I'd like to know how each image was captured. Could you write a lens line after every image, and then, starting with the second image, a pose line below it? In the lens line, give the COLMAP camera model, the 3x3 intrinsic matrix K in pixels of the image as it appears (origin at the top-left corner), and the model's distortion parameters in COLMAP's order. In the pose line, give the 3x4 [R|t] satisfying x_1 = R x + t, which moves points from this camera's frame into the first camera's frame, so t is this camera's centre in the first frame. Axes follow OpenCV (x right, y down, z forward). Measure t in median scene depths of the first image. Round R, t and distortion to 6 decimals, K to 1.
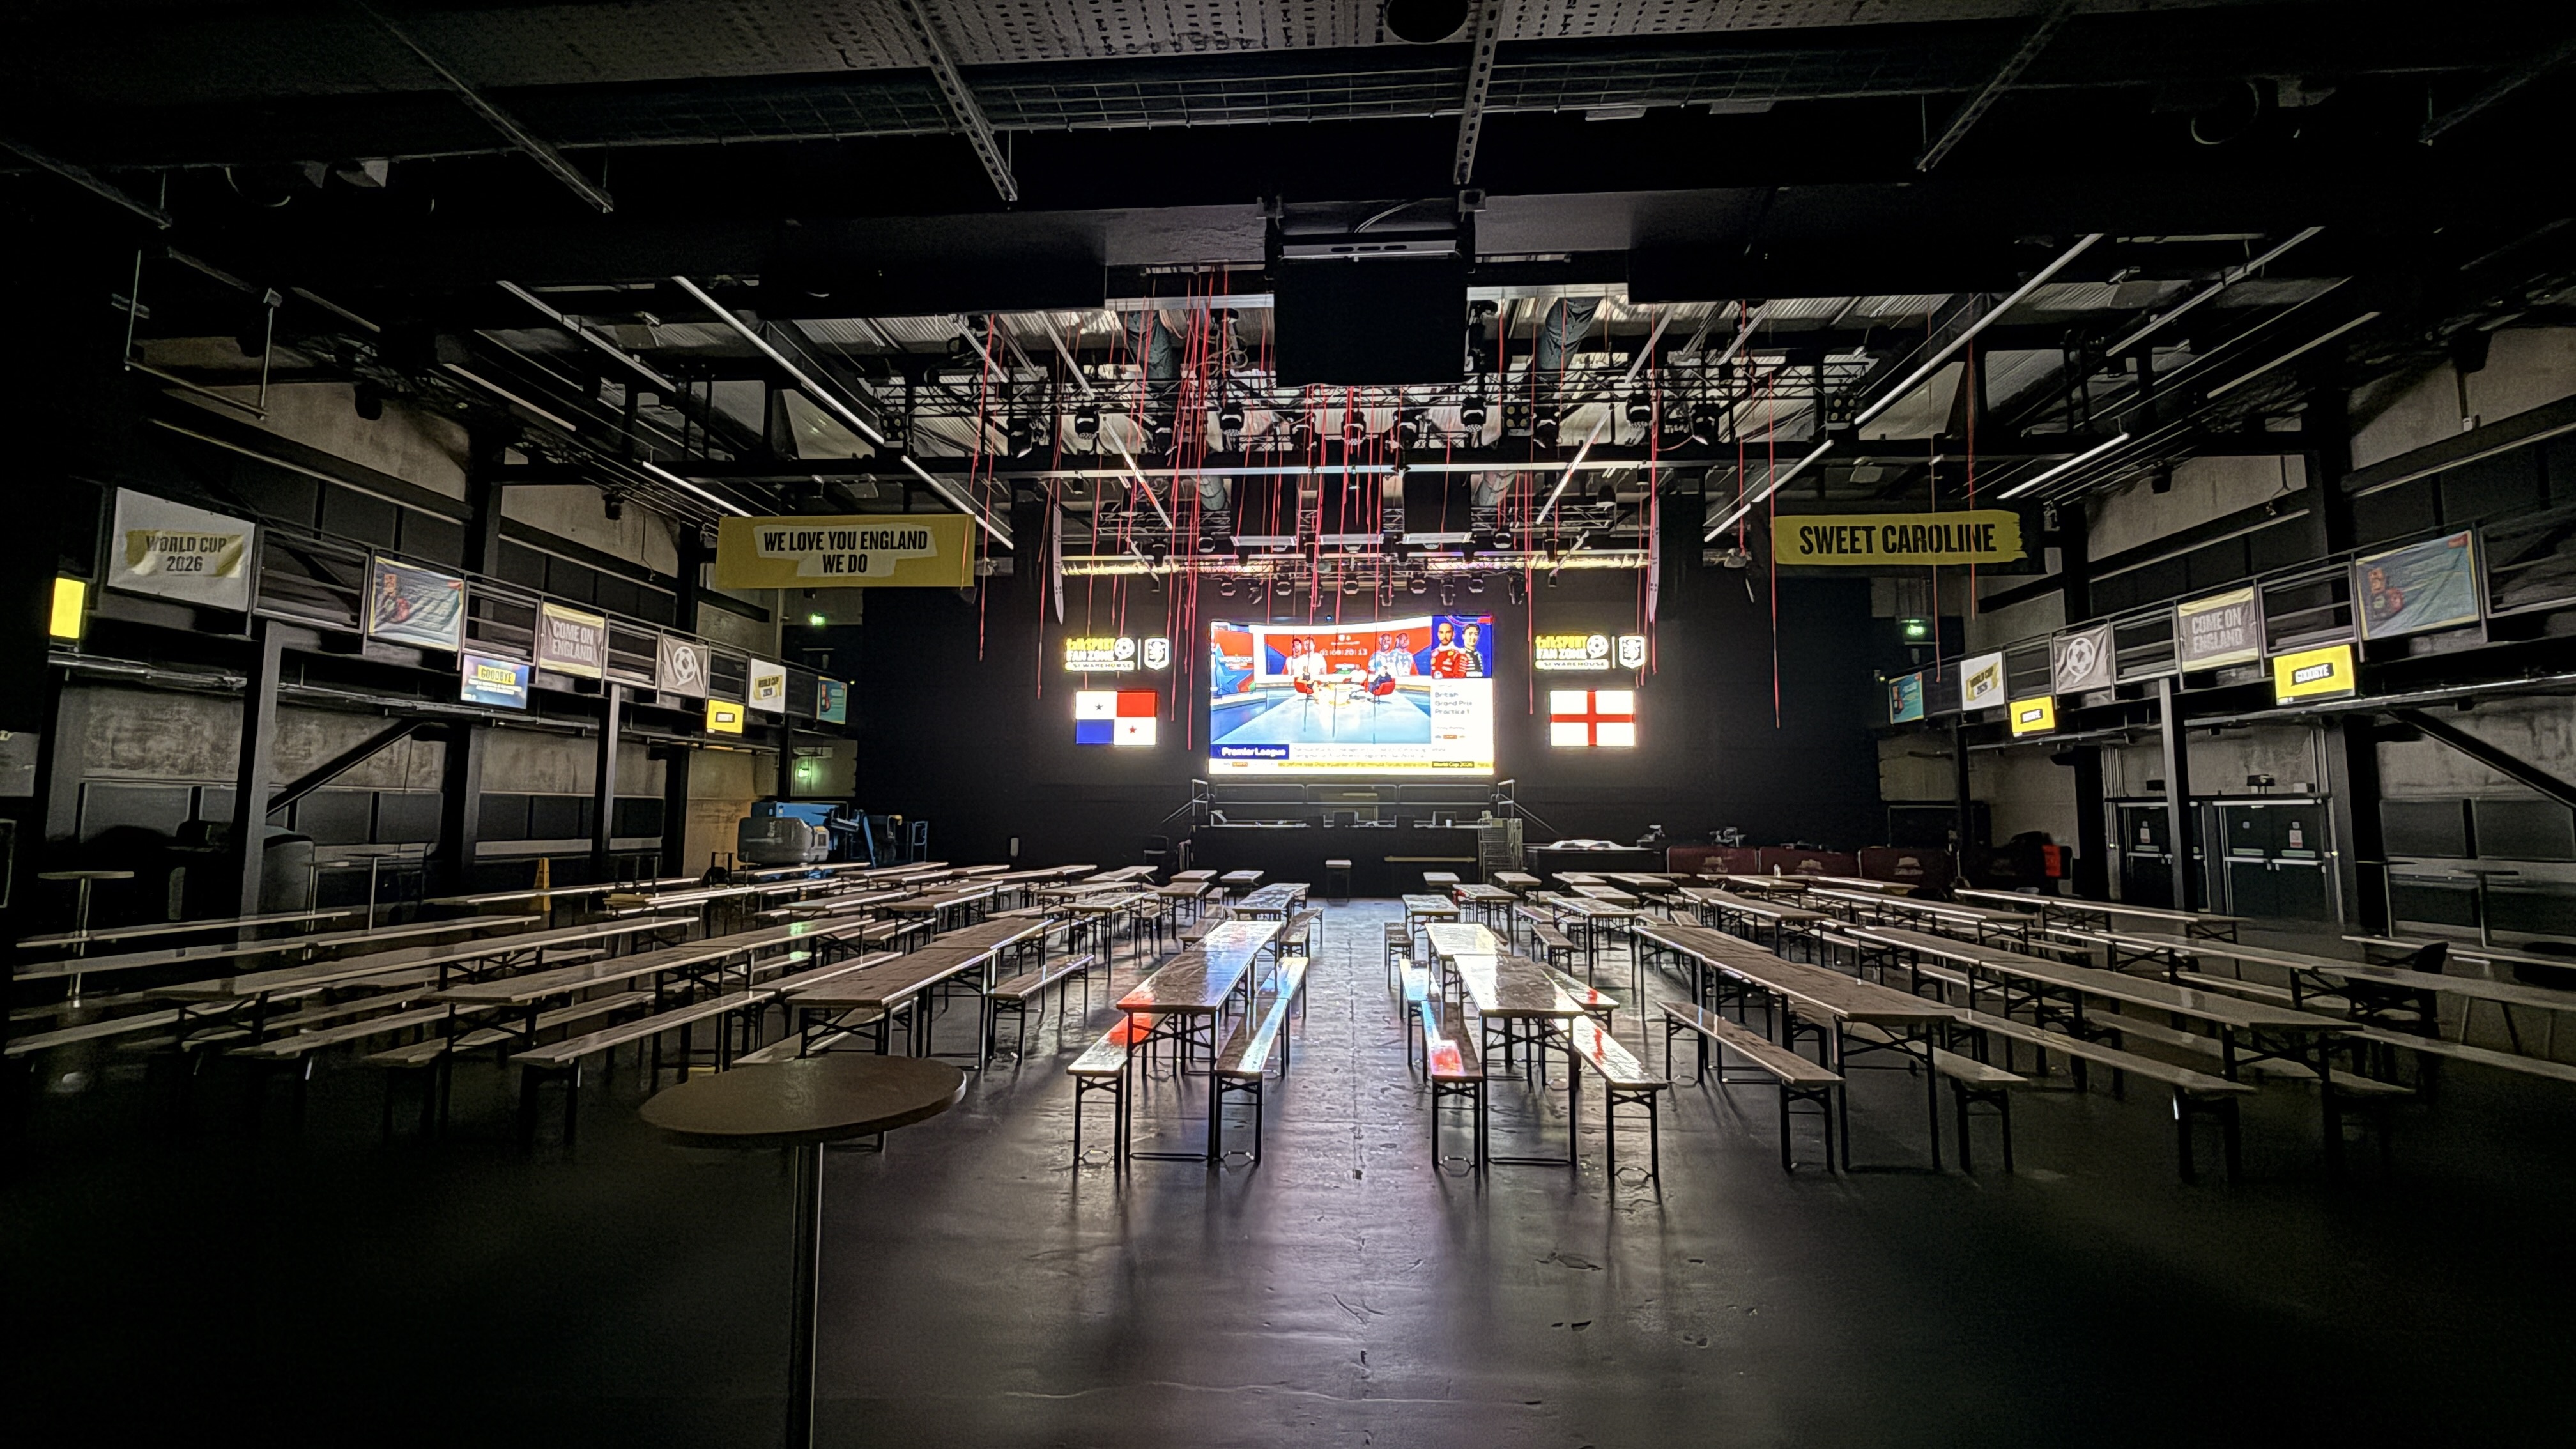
lens RADIAL K [[1111.1, 0, 1288.0], [0, 1111.1, 724.5], [0, 0, 1]] dist [0.000354, 0.000065]
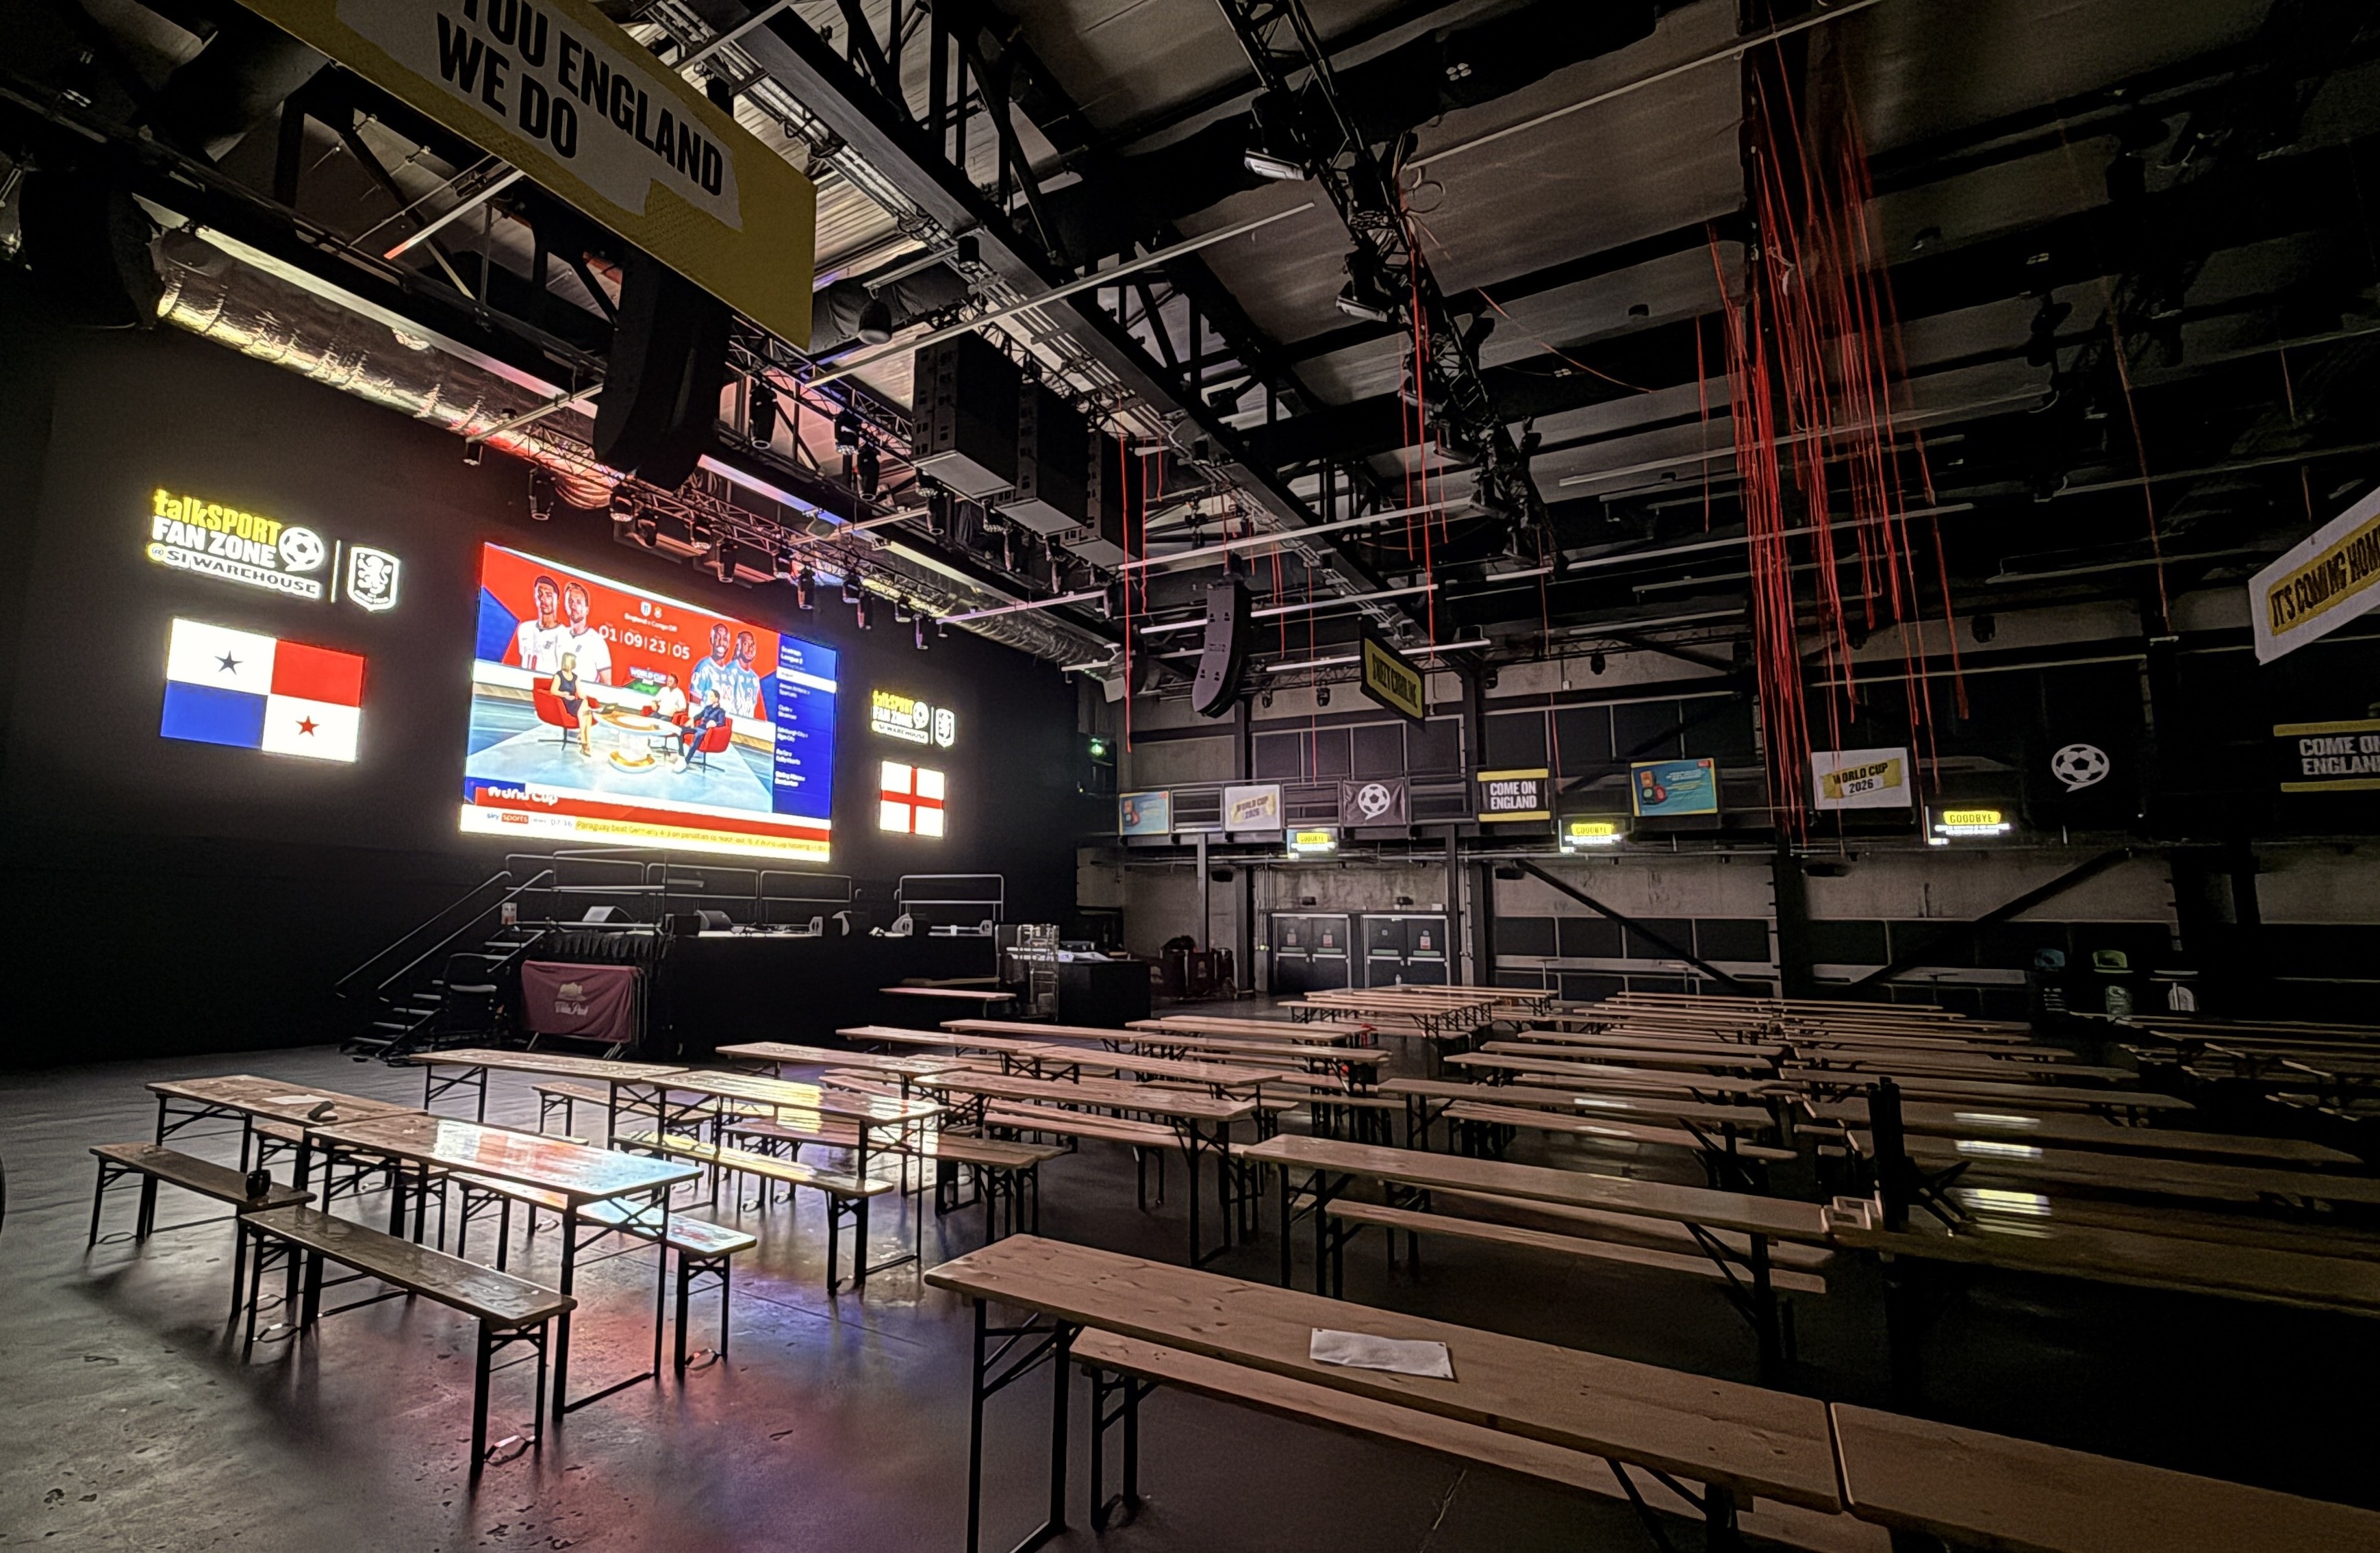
lens RADIAL K [[1099.1, 0, 1190.0], [0, 1099.1, 776.5], [0, 0, 1]] dist [-0.001320, -0.000277]
pose [[0.472202, 0.122754, 0.872901, -0.364216], [-0.088286, 0.991863, -0.091724, 0.035649], [-0.877058, -0.033753, 0.479197, 0.448170]]
